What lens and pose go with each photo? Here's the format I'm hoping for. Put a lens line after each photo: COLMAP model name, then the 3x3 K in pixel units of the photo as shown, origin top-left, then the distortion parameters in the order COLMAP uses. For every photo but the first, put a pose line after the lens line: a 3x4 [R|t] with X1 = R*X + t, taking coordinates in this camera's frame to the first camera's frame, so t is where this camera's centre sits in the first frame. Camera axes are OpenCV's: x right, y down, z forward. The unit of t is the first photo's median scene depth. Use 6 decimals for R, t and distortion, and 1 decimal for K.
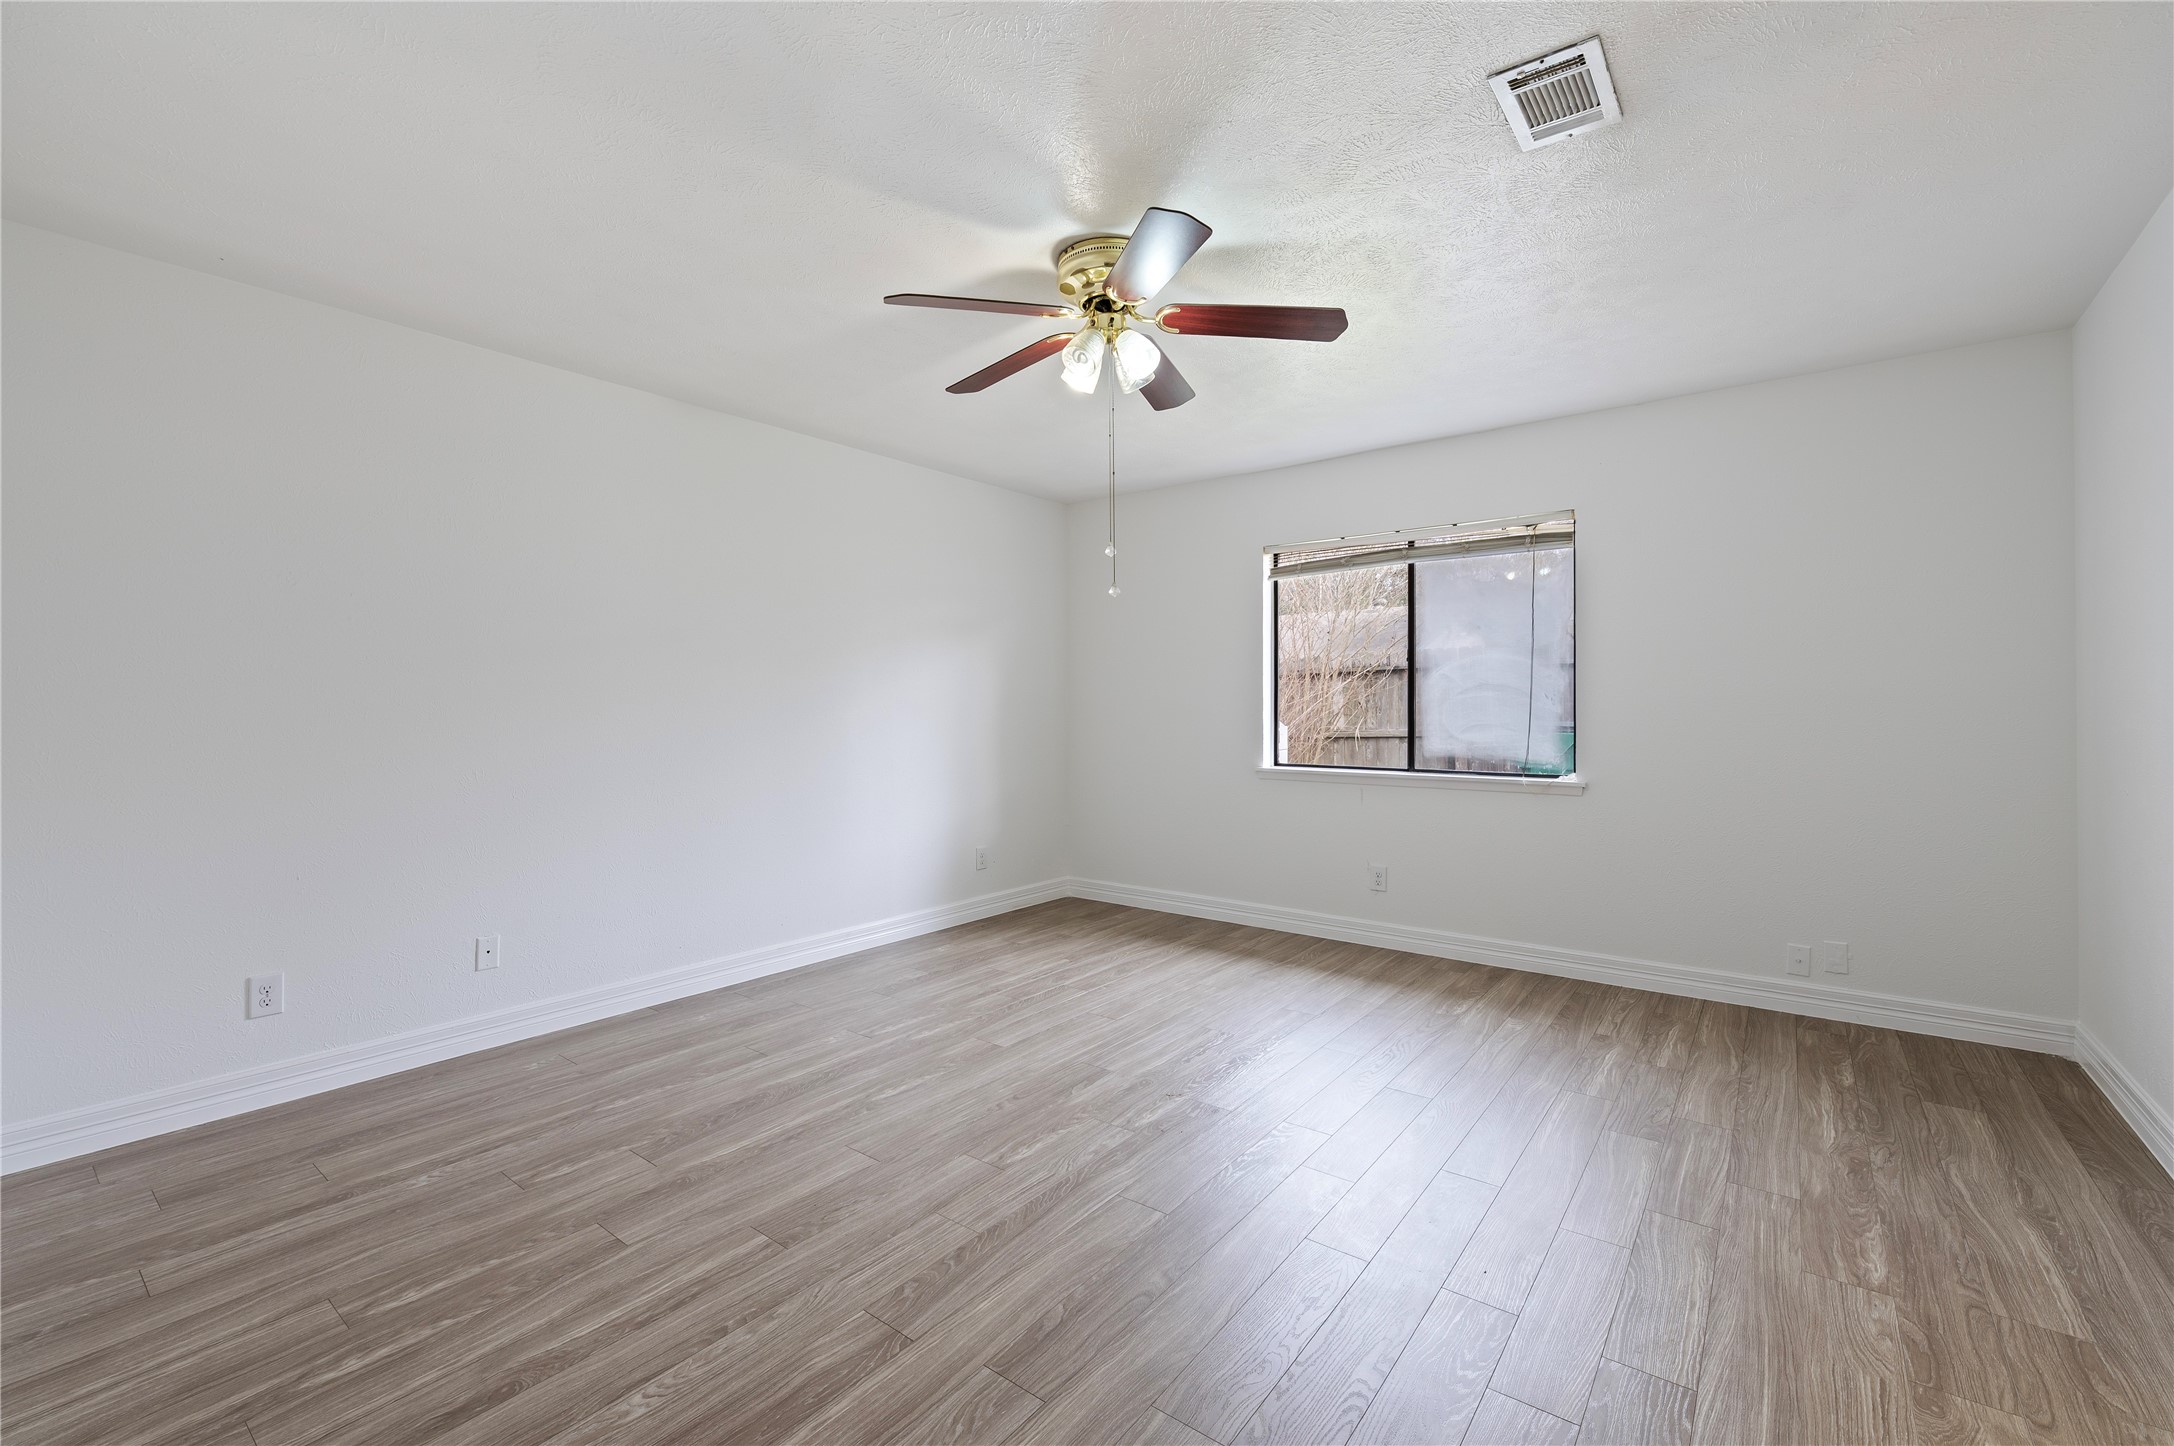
lens RADIAL K [[922.7, 0, 1085.5], [0, 922.7, 706.8], [0, 0, 1]] dist [-0.004690, -0.000250]
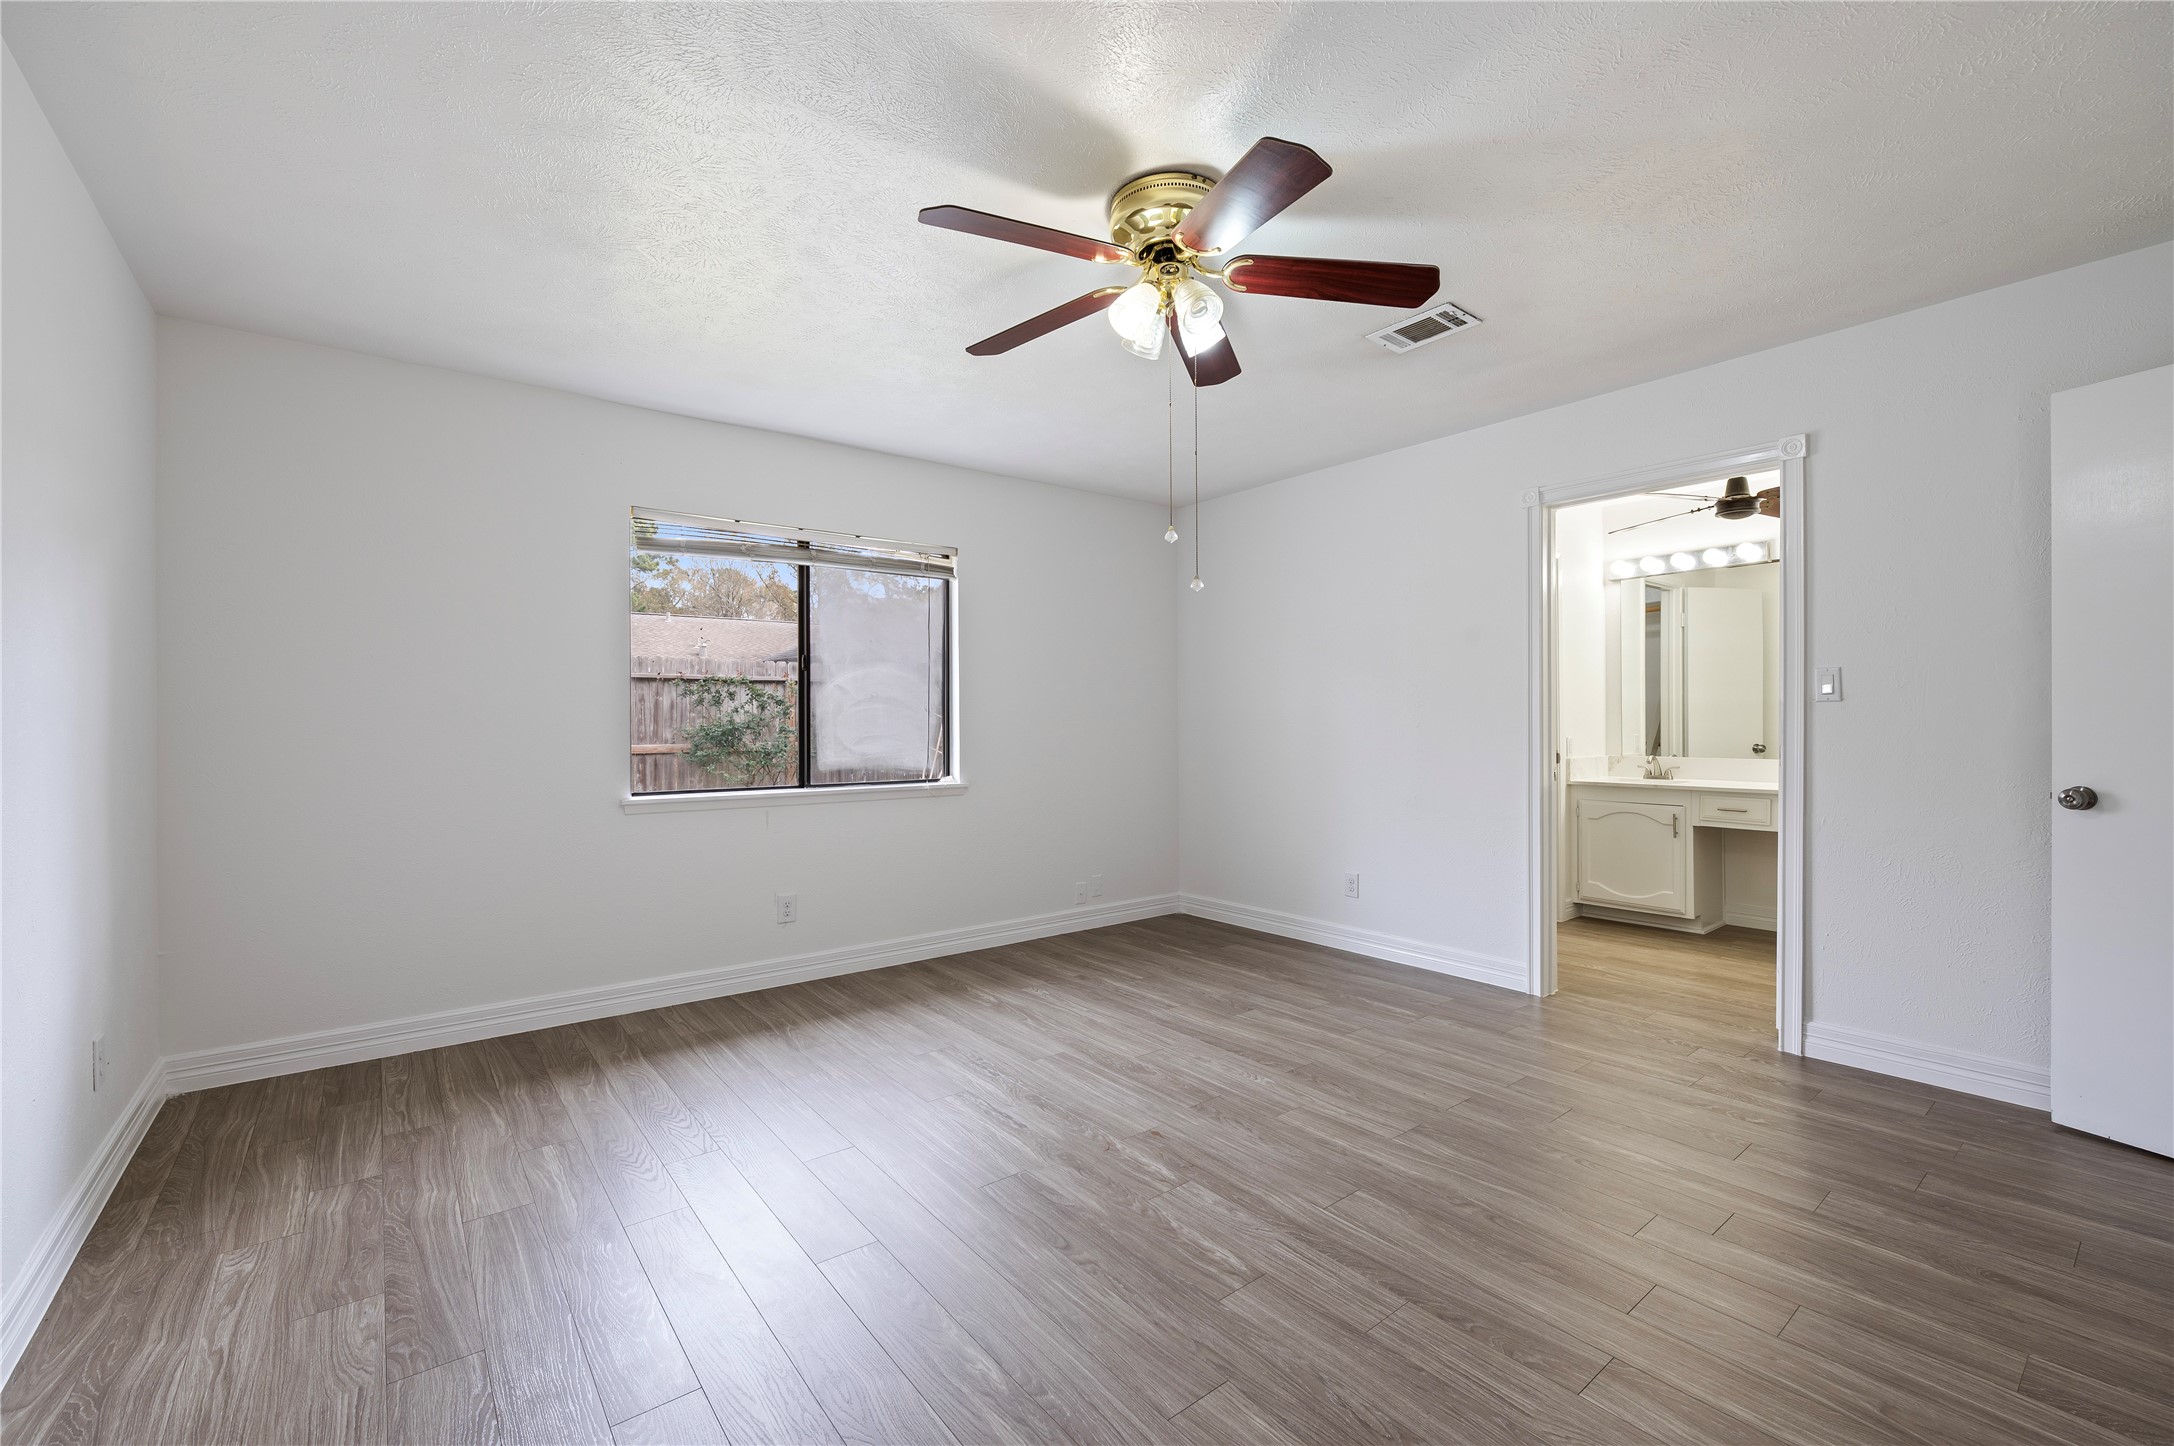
lens RADIAL K [[922.7, 0, 1076.7], [0, 922.7, 718.9], [0, 0, 1]] dist [-0.004690, -0.000250]
pose [[0.231427, 0.002638, 0.972849, -0.547720], [0.002064, 0.999993, -0.003202, 0.004501], [-0.972850, 0.002749, 0.231420, 0.570776]]
